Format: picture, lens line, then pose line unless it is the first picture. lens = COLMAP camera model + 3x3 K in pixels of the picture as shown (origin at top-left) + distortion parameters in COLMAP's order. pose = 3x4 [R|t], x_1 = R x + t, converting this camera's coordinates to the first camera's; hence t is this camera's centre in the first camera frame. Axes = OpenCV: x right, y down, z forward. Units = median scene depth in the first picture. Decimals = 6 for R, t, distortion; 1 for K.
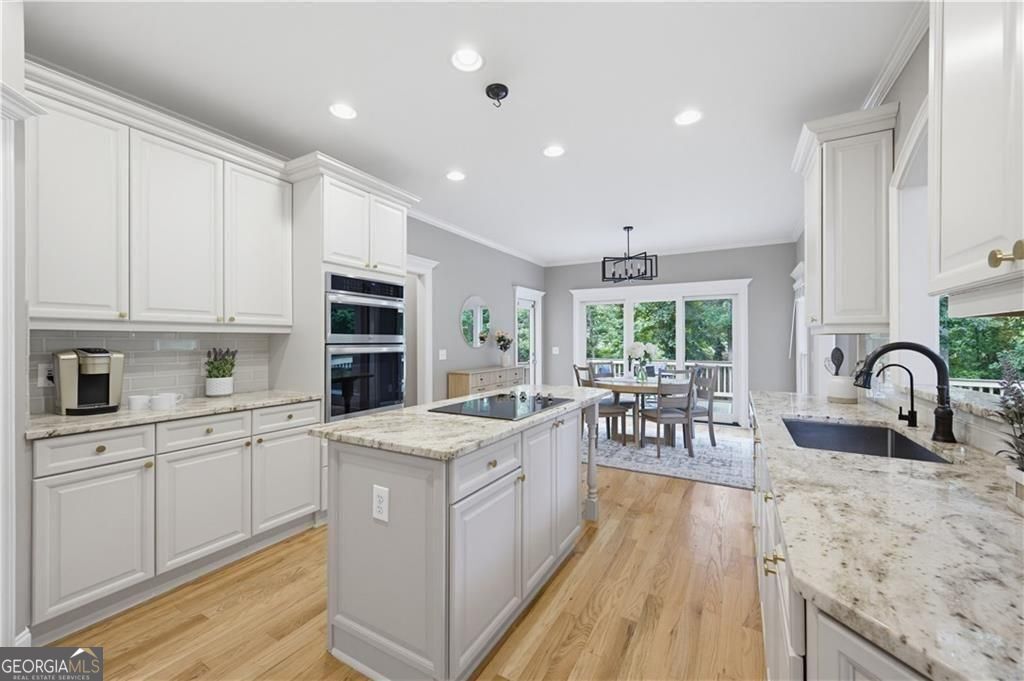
lens RADIAL K [[397.8, 0, 515.1], [0, 397.8, 337.0], [0, 0, 1]] dist [-0.010931, 0.000009]
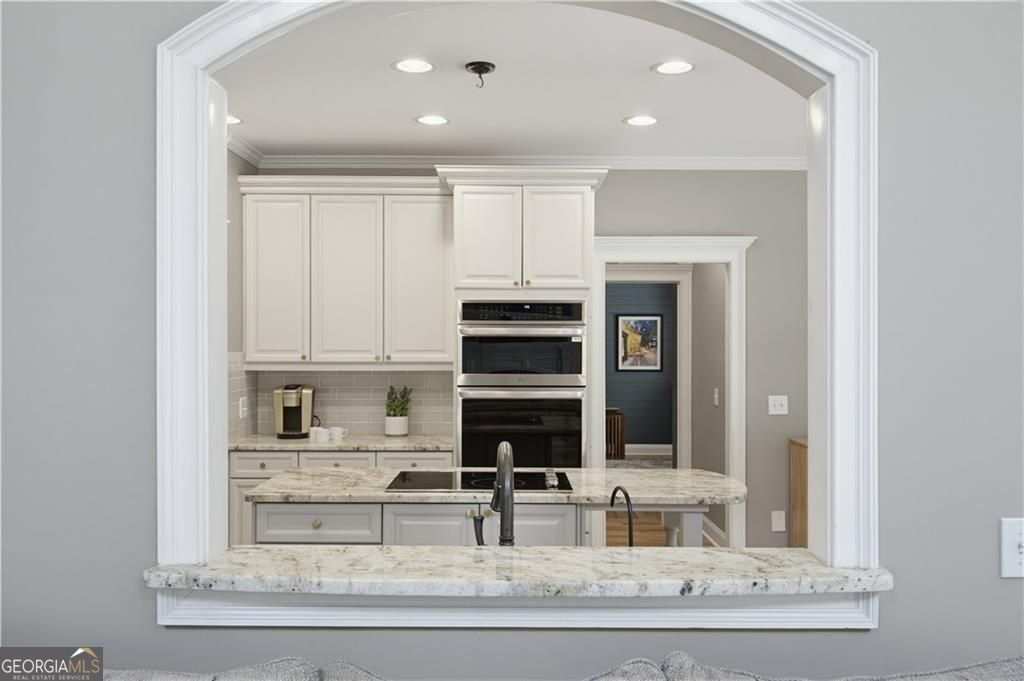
lens RADIAL K [[882.0, 0, 512.0], [0, 882.0, 340.5], [0, 0, 1]] dist [0.009294, 0.000716]
pose [[0.494688, -0.000717, -0.869070, 1.128764], [0.004325, 0.999989, 0.001637, -0.076540], [0.869060, -0.004569, 0.494686, 0.165040]]
